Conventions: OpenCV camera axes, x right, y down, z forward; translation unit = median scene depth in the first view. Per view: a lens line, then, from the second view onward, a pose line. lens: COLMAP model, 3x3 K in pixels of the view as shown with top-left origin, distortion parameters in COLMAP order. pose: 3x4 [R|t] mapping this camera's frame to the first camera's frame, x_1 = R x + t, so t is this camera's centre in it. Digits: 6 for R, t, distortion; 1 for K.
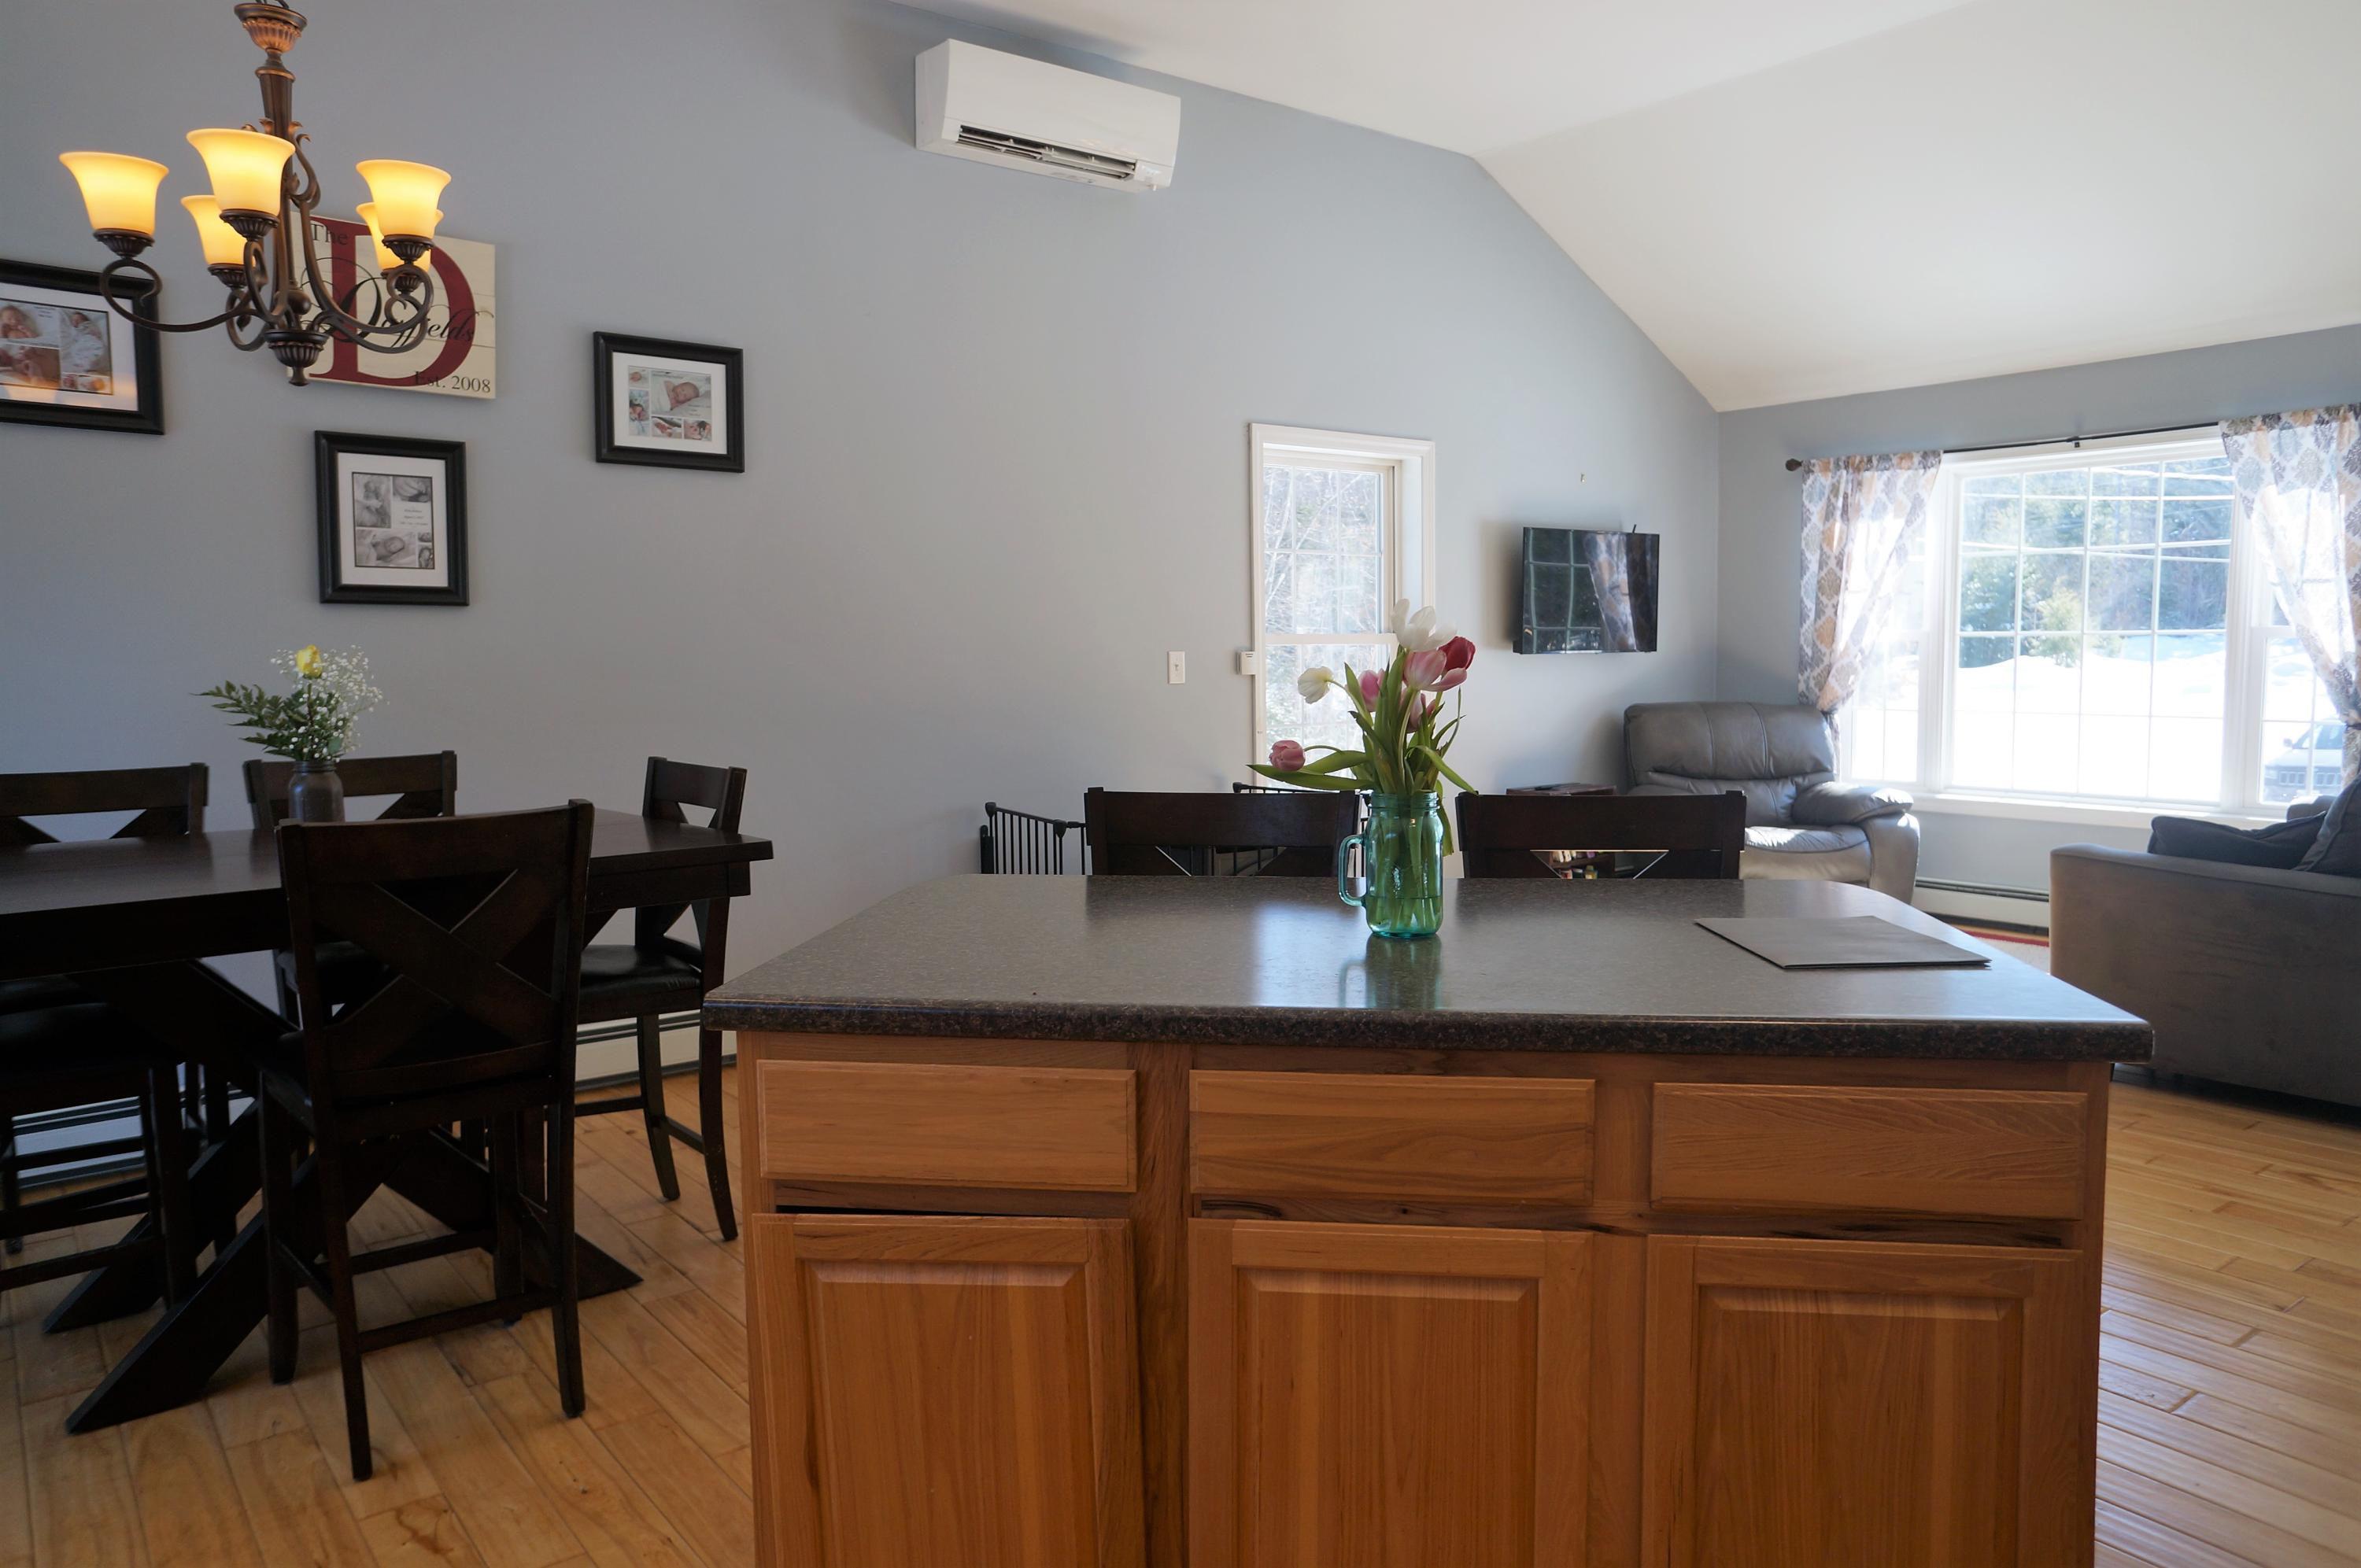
lens RADIAL K [[1606.2, 0, 1183.2], [0, 1606.2, 784.3], [0, 0, 1]] dist [-0.028316, 0.034835]
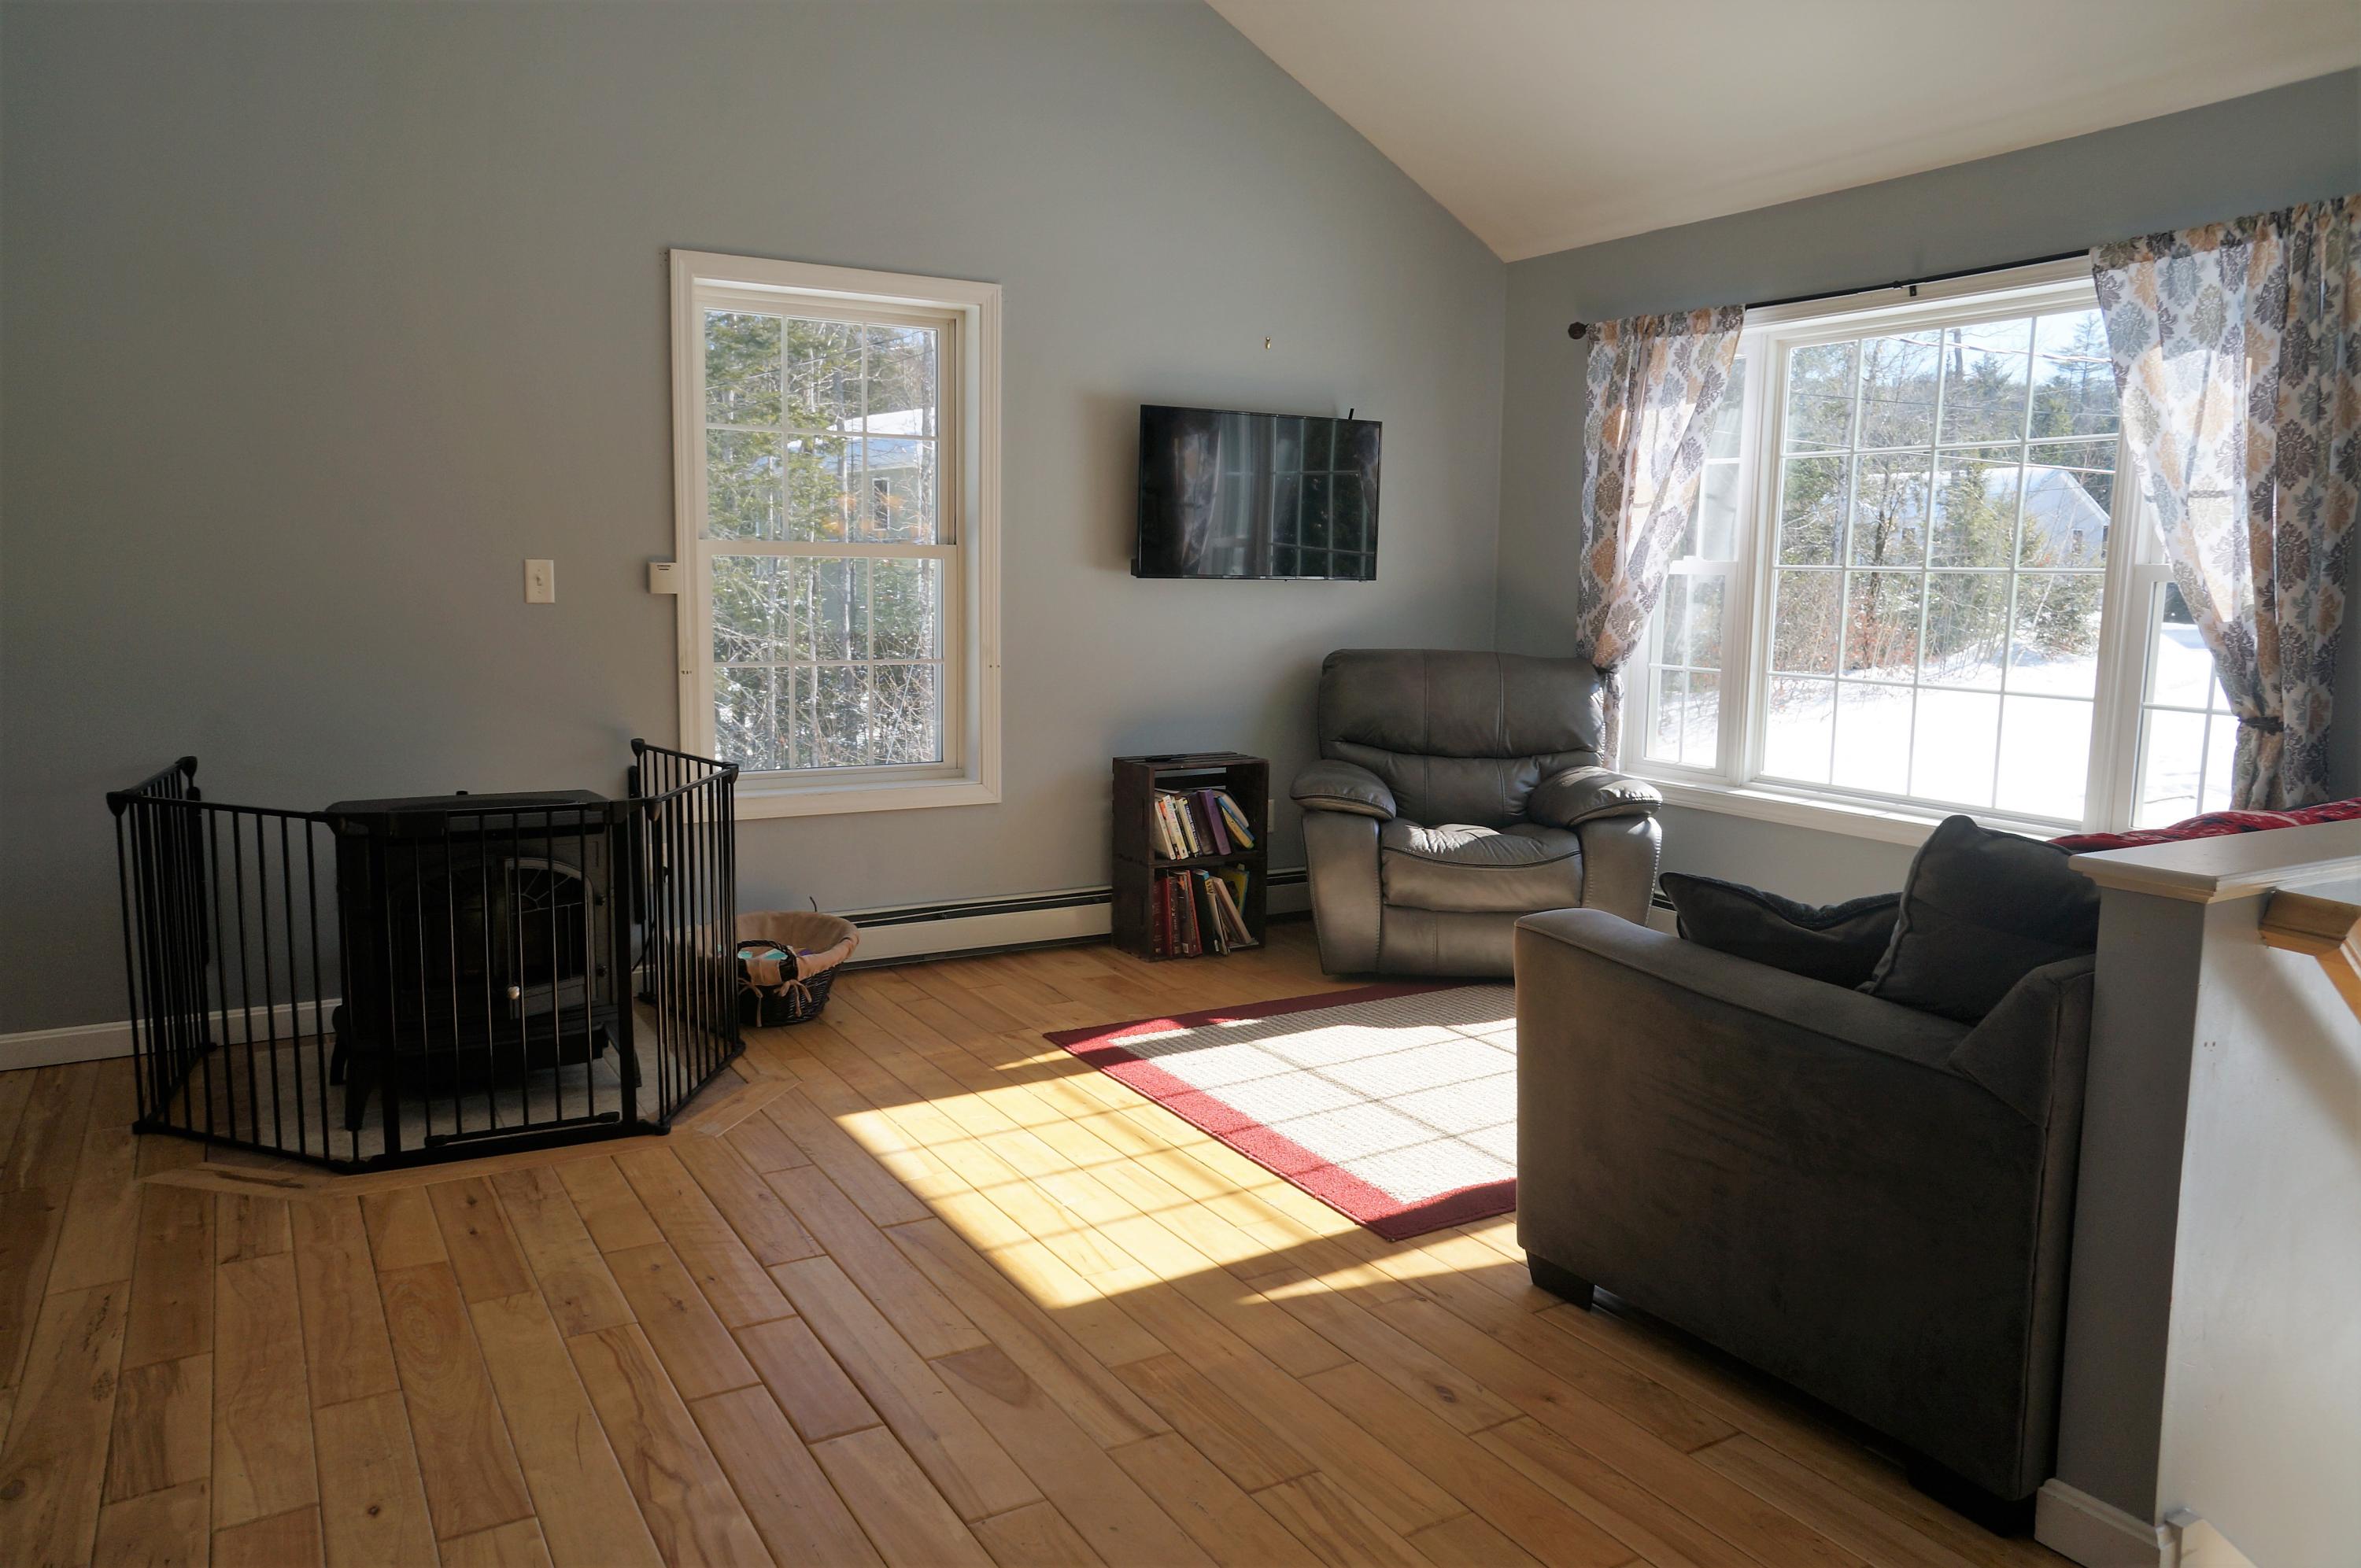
lens RADIAL K [[1606.2, 0, 1173.8], [0, 1606.2, 775.6], [0, 0, 1]] dist [-0.028316, 0.034835]
pose [[0.989376, 0.045928, -0.137931, 0.321552], [-0.039879, 0.998131, 0.046308, -0.023269], [0.139800, -0.040315, 0.989359, 0.249345]]
